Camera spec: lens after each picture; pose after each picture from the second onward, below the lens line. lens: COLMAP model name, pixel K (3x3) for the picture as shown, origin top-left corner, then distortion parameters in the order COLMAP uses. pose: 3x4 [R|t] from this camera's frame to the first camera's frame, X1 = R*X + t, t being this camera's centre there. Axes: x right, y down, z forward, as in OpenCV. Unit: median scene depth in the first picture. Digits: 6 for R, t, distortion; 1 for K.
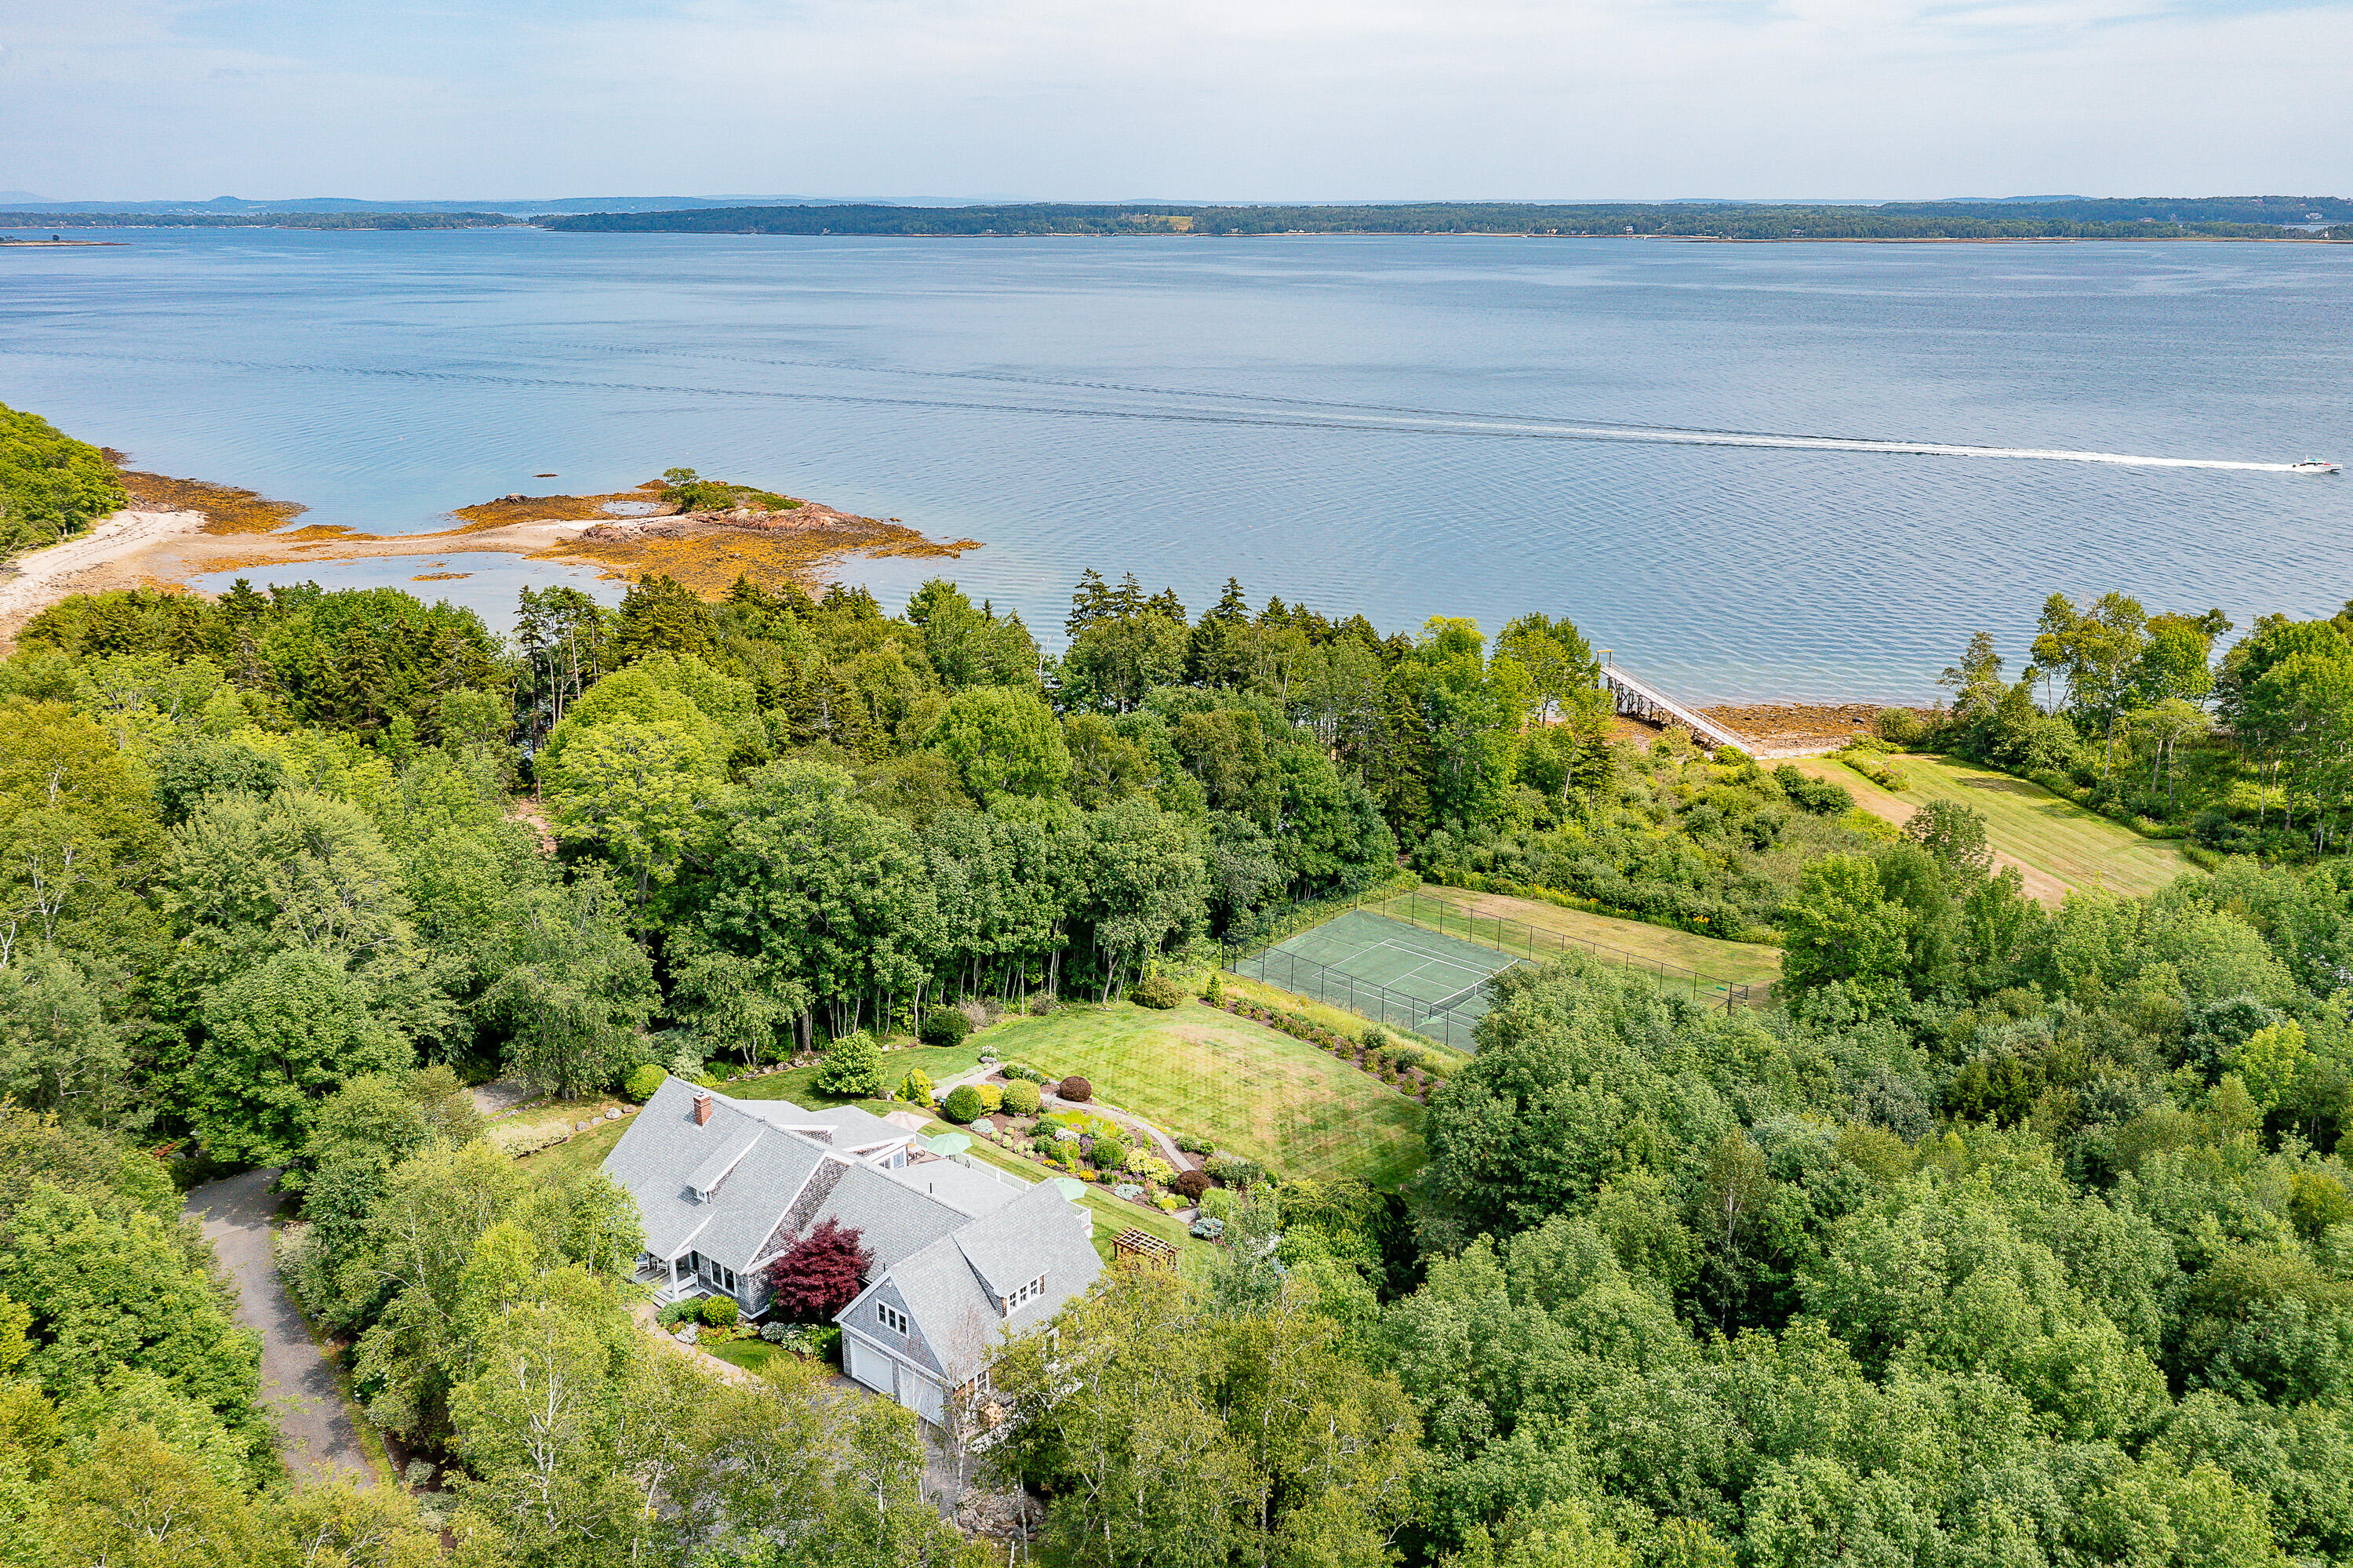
lens RADIAL K [[1860.3, 0, 1183.3], [0, 1860.3, 780.1], [0, 0, 1]] dist [-0.016860, 0.002248]
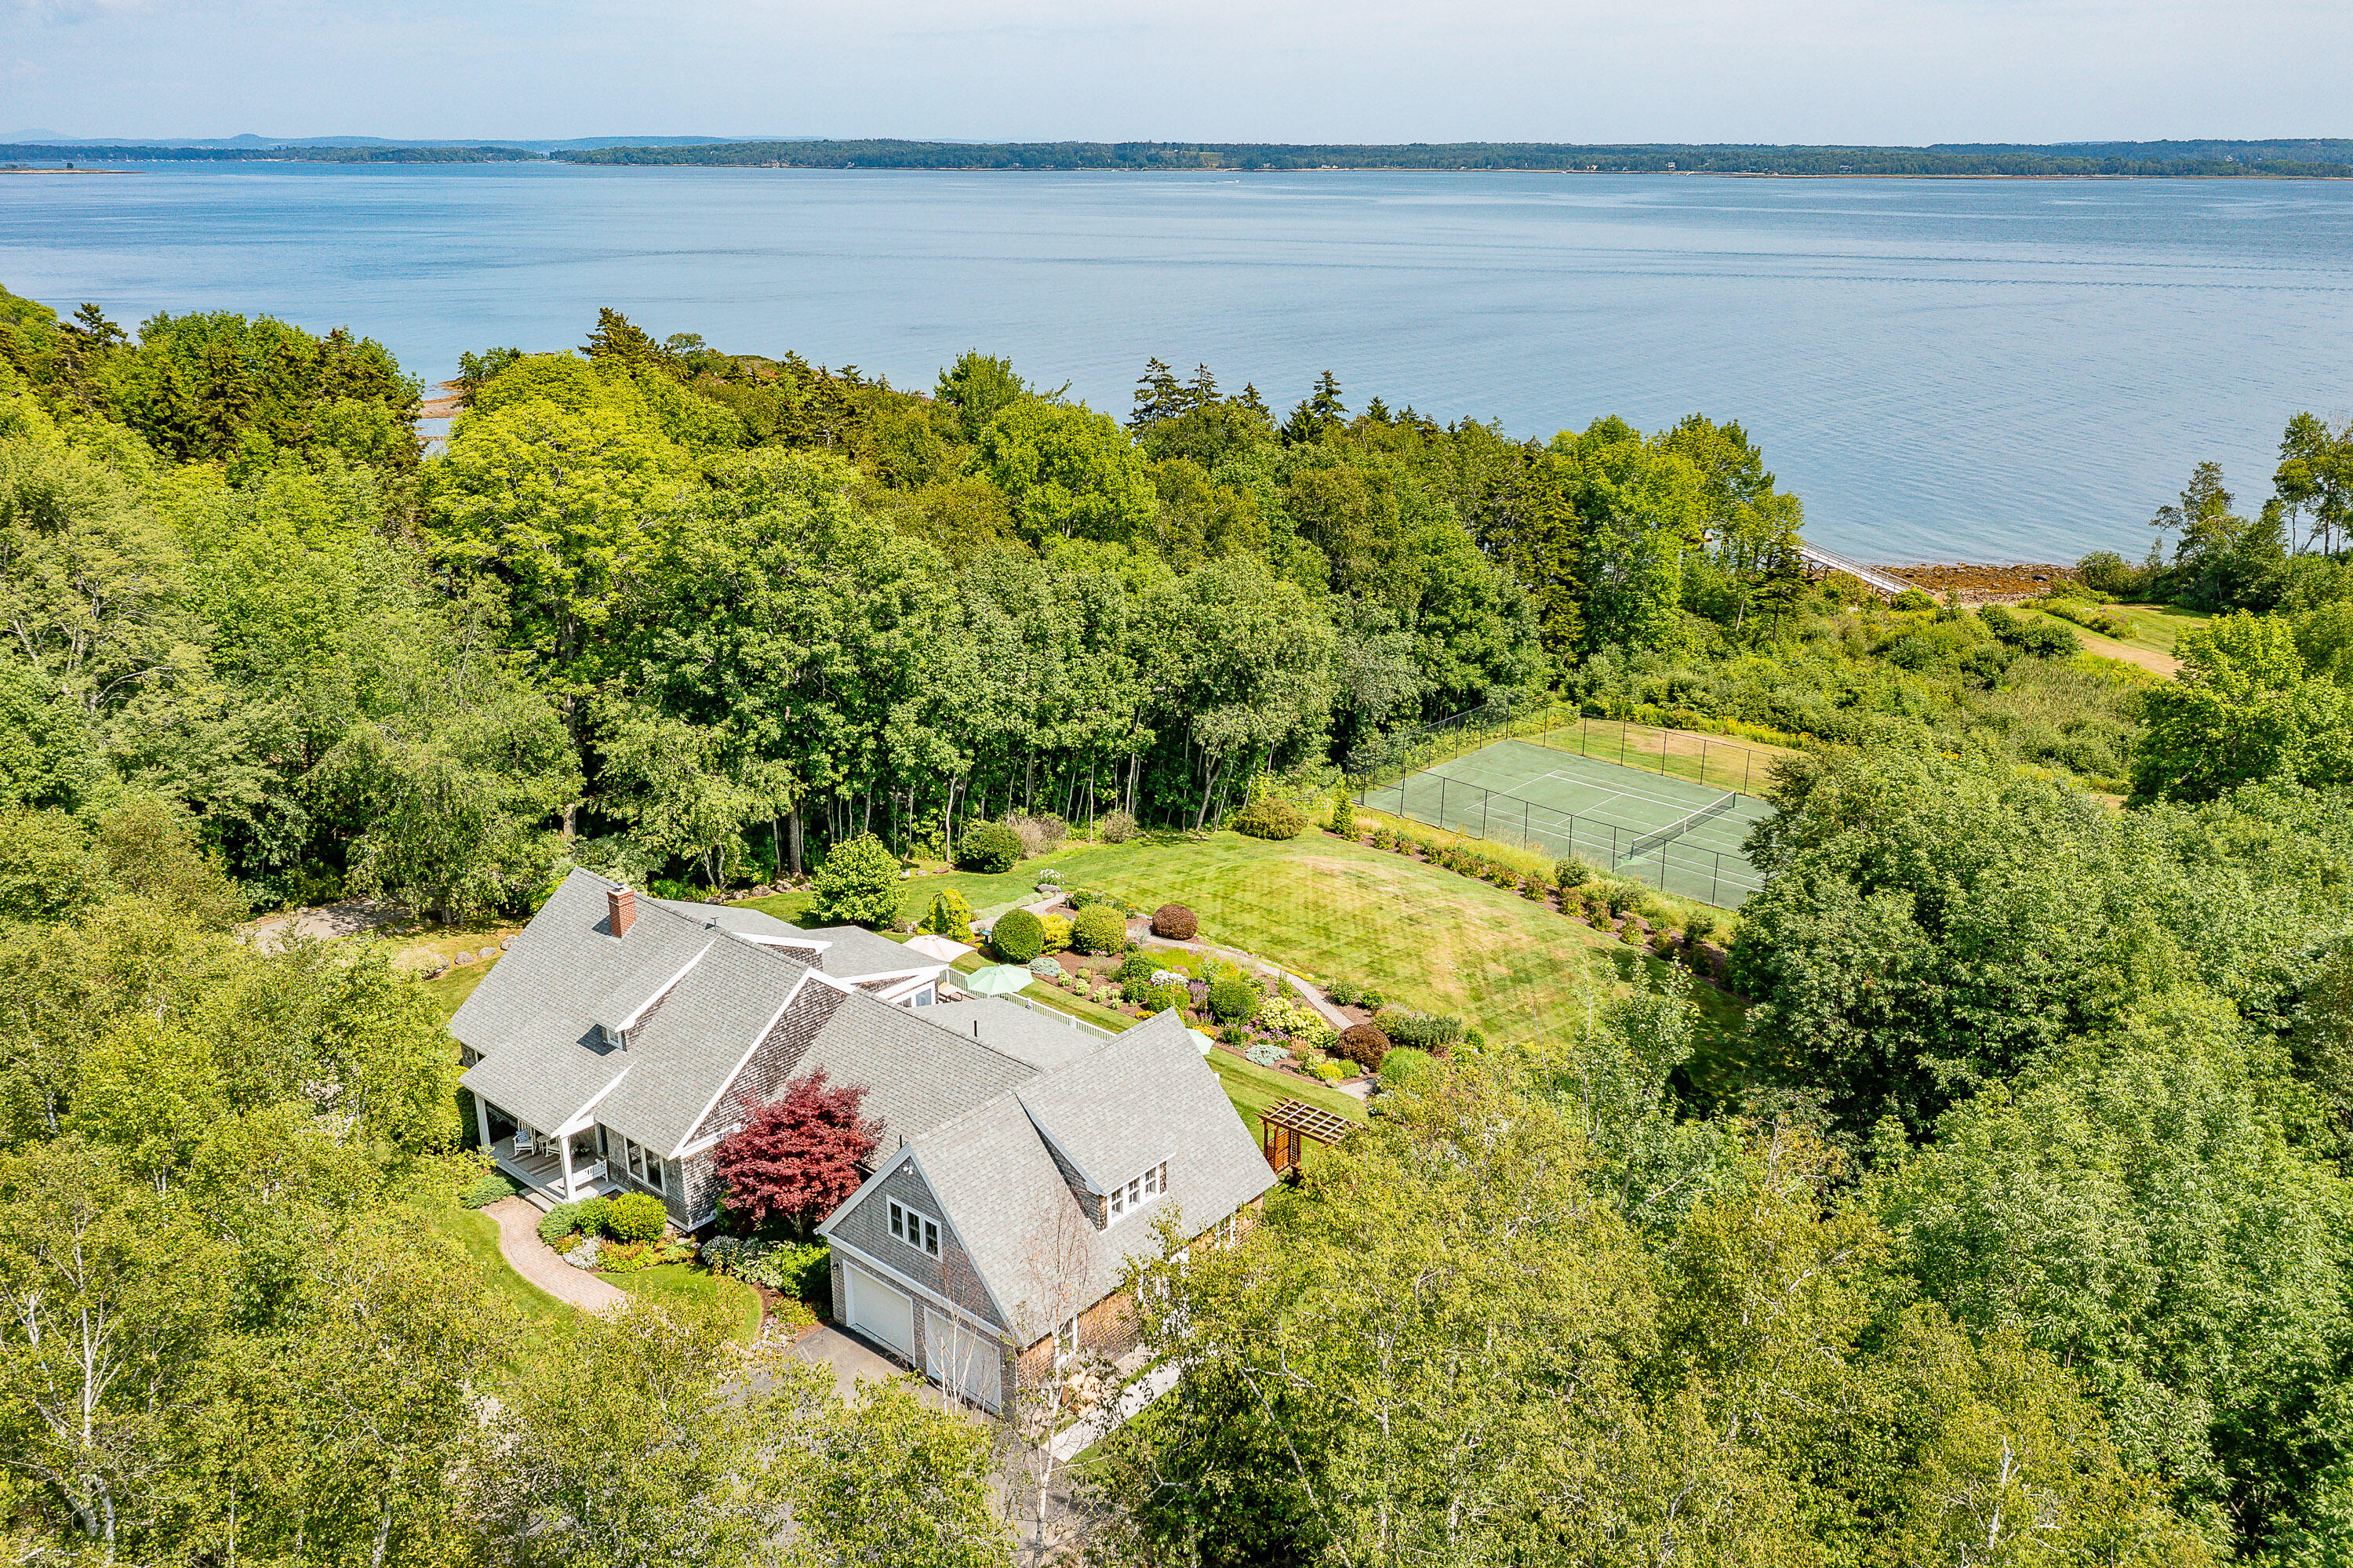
lens RADIAL K [[1860.3, 0, 1183.3], [0, 1860.3, 780.1], [0, 0, 1]] dist [-0.016860, 0.002248]
pose [[0.999895, 0.008727, -0.011542, -0.046952], [-0.008445, 0.999669, 0.024288, 0.094974], [0.011750, -0.024188, 0.999638, 0.297348]]
